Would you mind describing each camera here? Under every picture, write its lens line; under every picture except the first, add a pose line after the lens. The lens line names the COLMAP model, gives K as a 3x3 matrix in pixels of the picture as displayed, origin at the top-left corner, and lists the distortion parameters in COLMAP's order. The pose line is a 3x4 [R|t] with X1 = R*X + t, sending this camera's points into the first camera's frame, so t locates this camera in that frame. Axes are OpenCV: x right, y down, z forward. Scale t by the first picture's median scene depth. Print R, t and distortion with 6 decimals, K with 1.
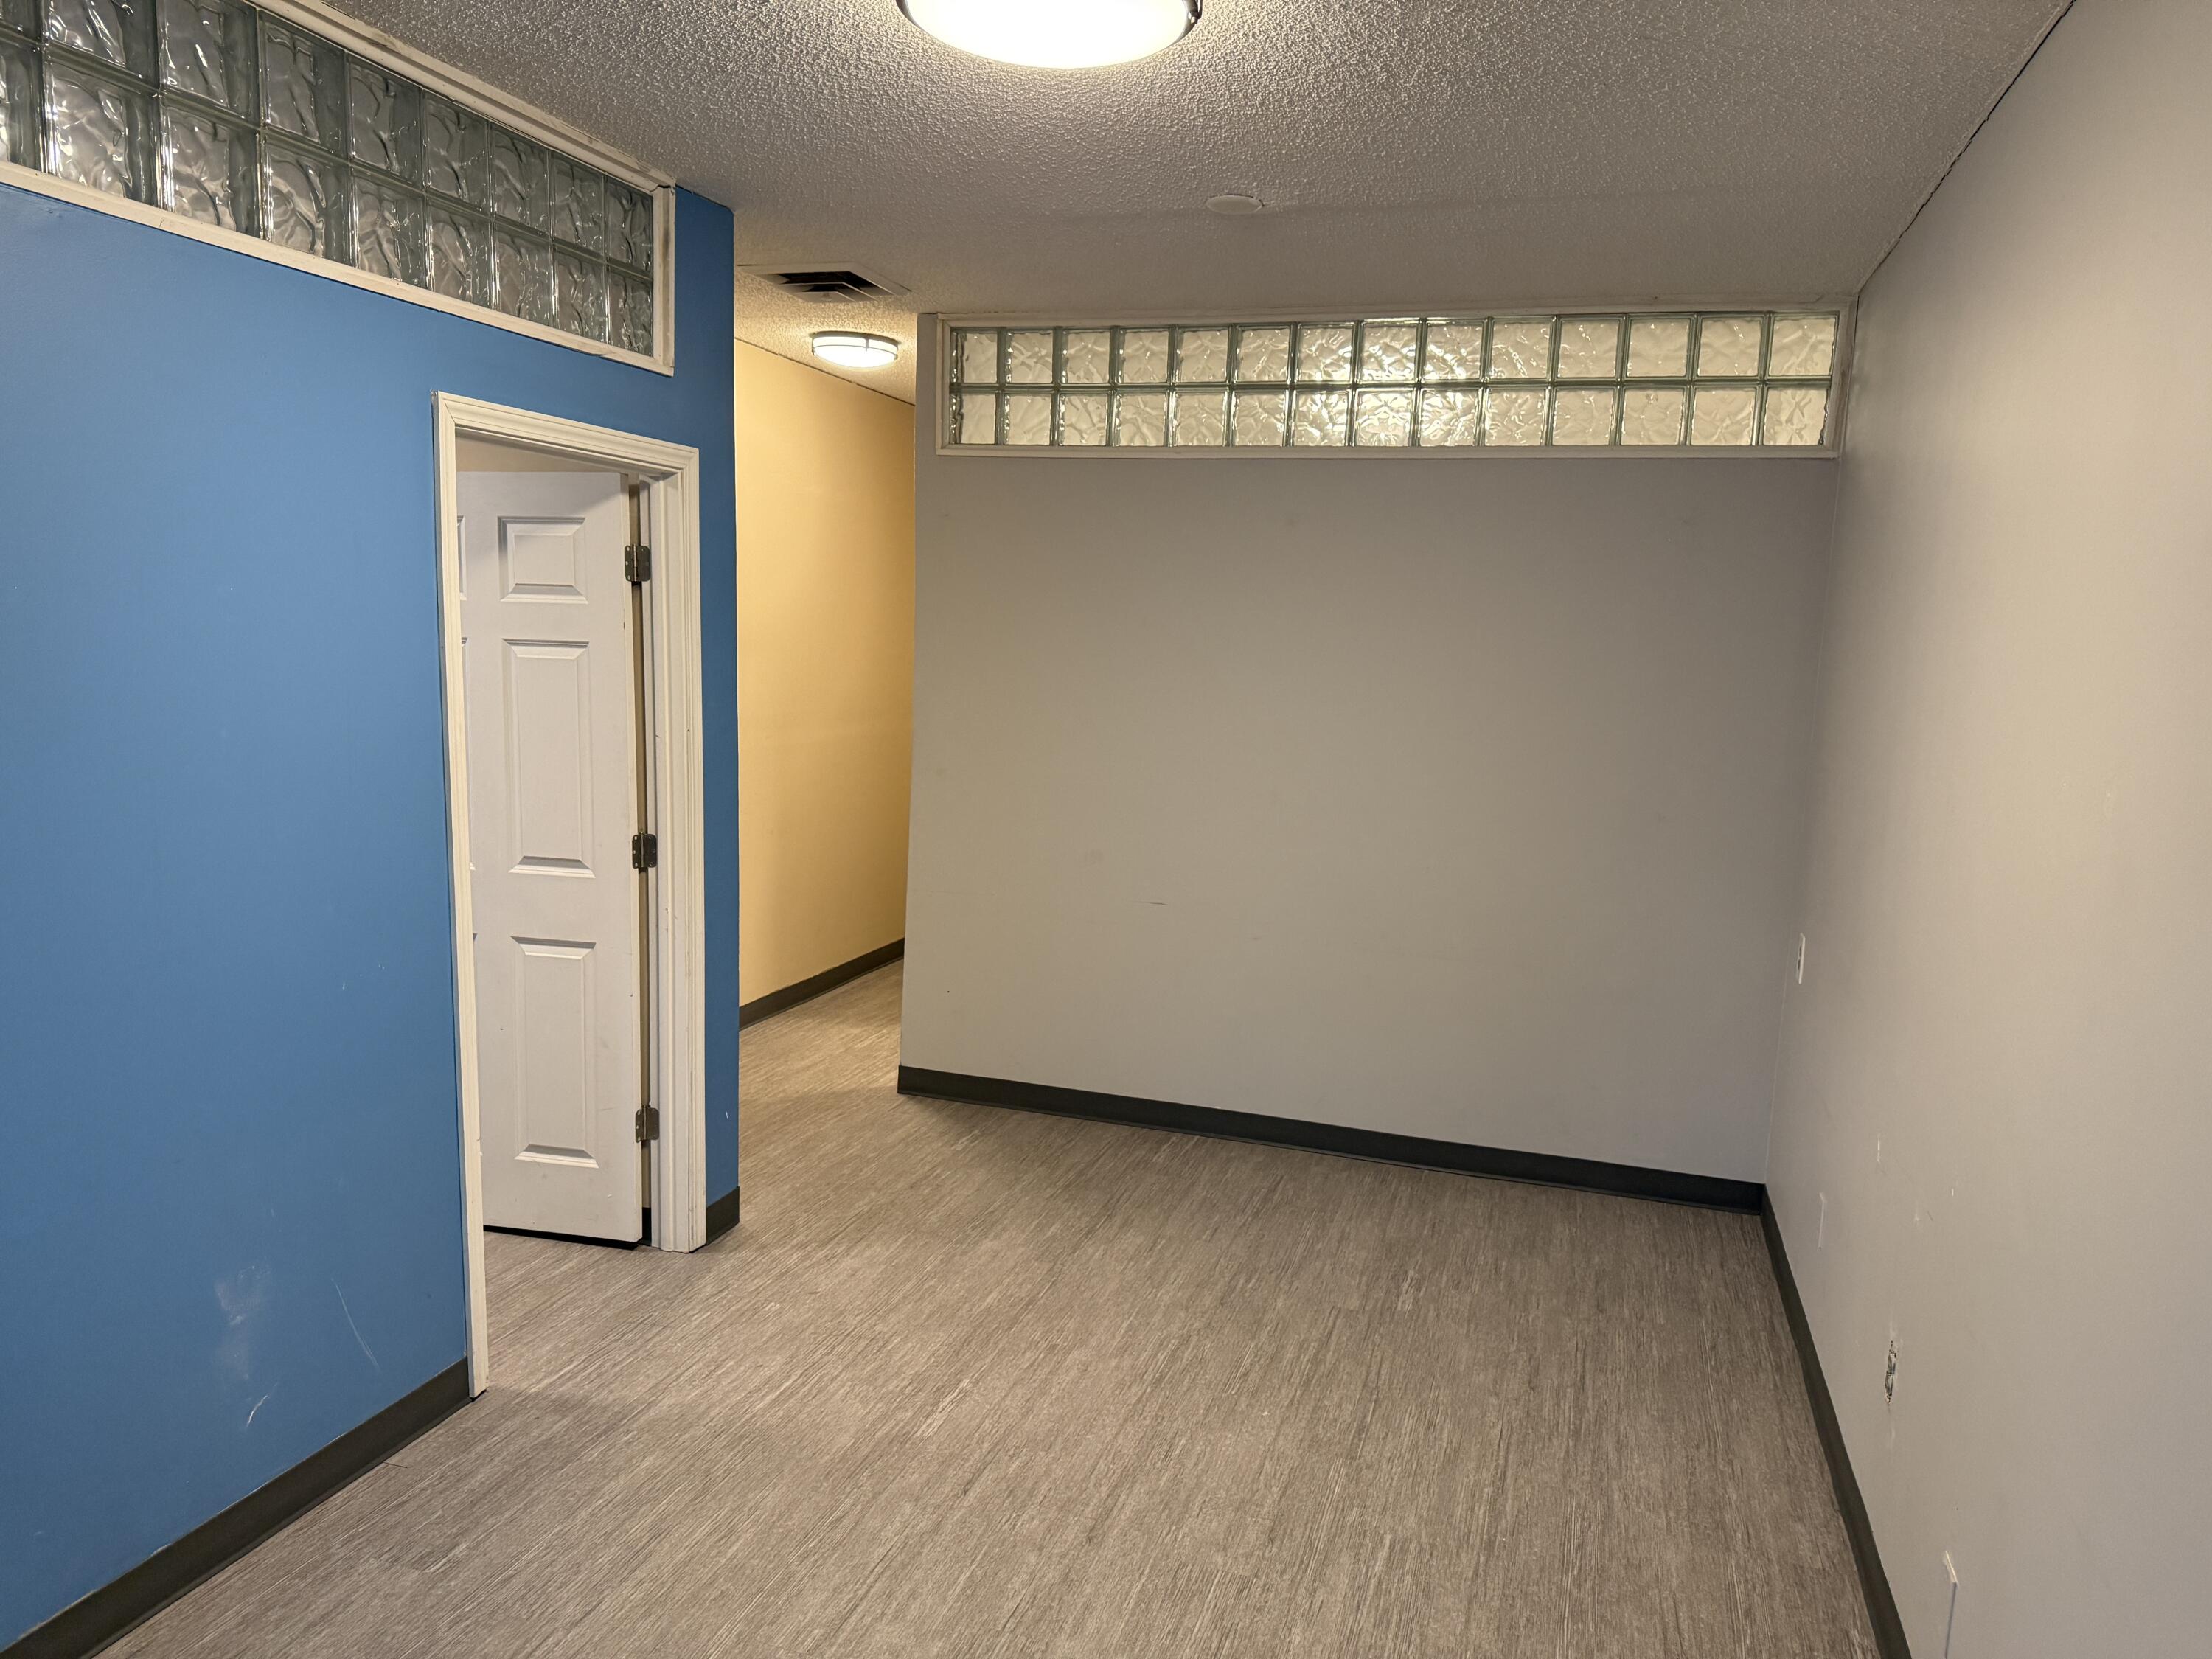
lens RADIAL K [[1561.2, 0, 1088.4], [0, 1561.2, 818.2], [0, 0, 1]] dist [0.004061, -0.011333]
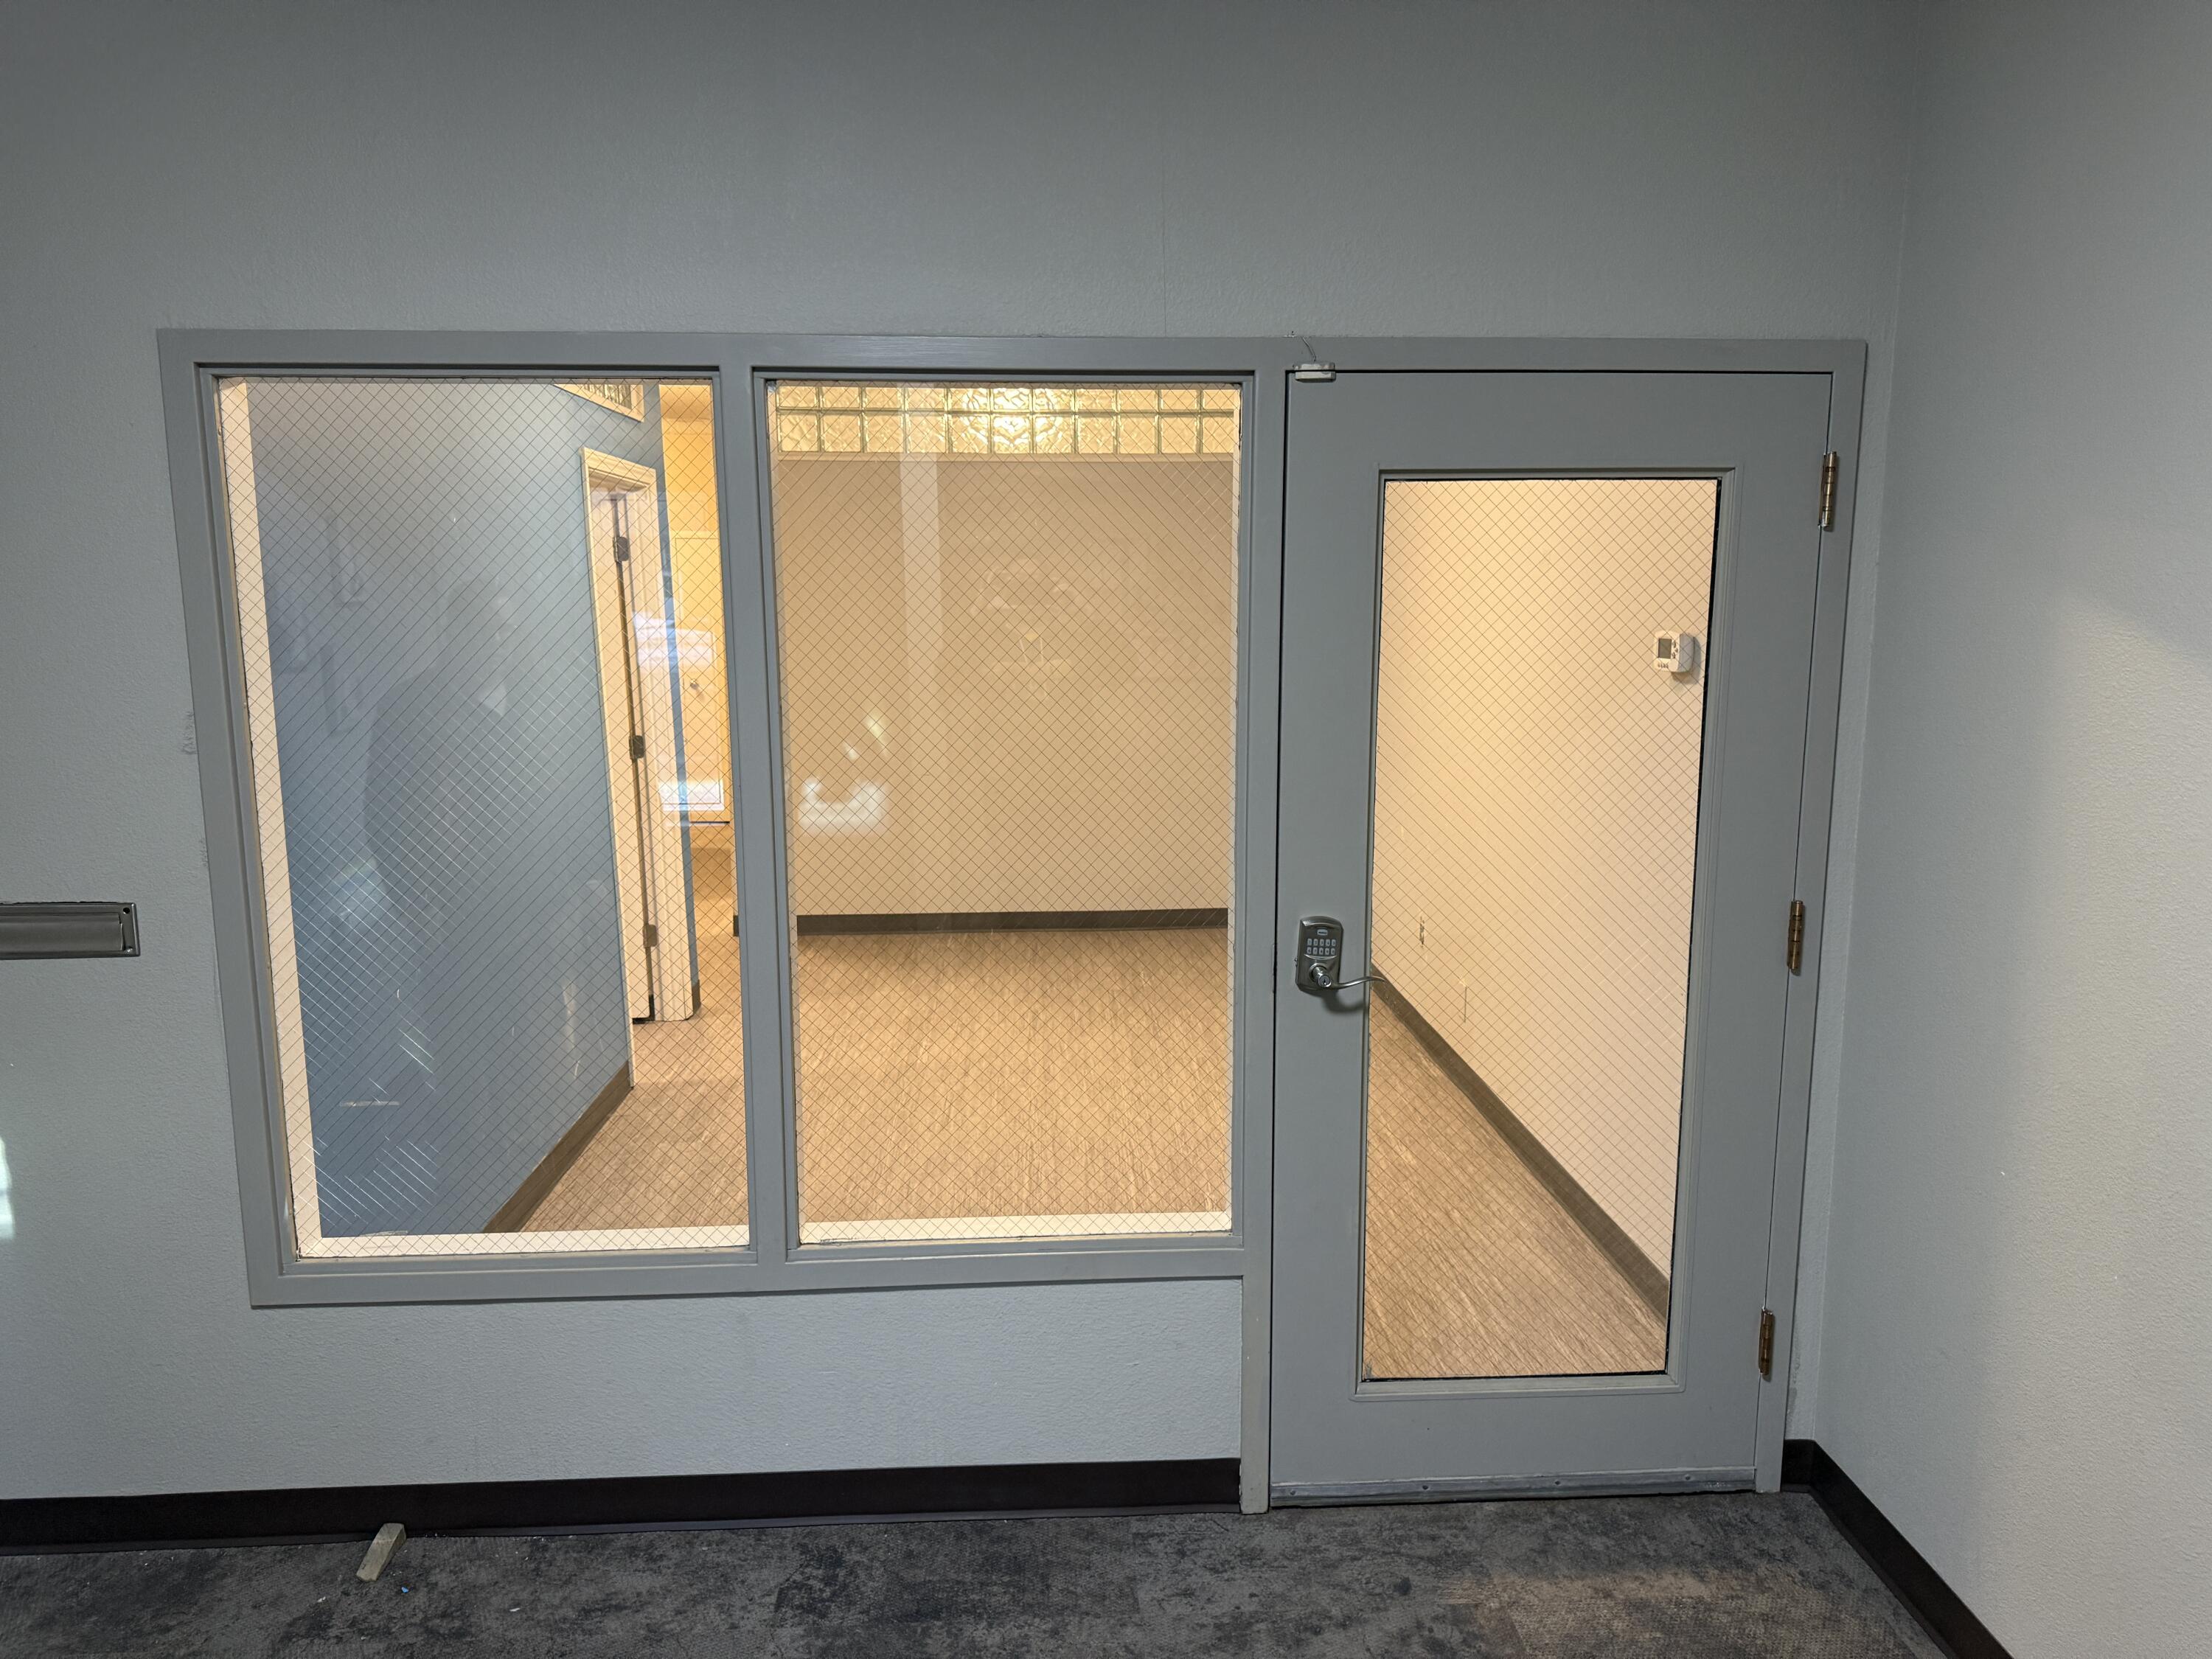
lens RADIAL K [[1561.2, 0, 1112.5], [0, 1561.2, 842.8], [0, 0, 1]] dist [0.004061, -0.011333]
pose [[0.931415, -0.097858, 0.350555, -0.383717], [0.080922, 0.994748, 0.062676, 0.053335], [-0.354848, -0.030010, 0.934442, -0.515194]]
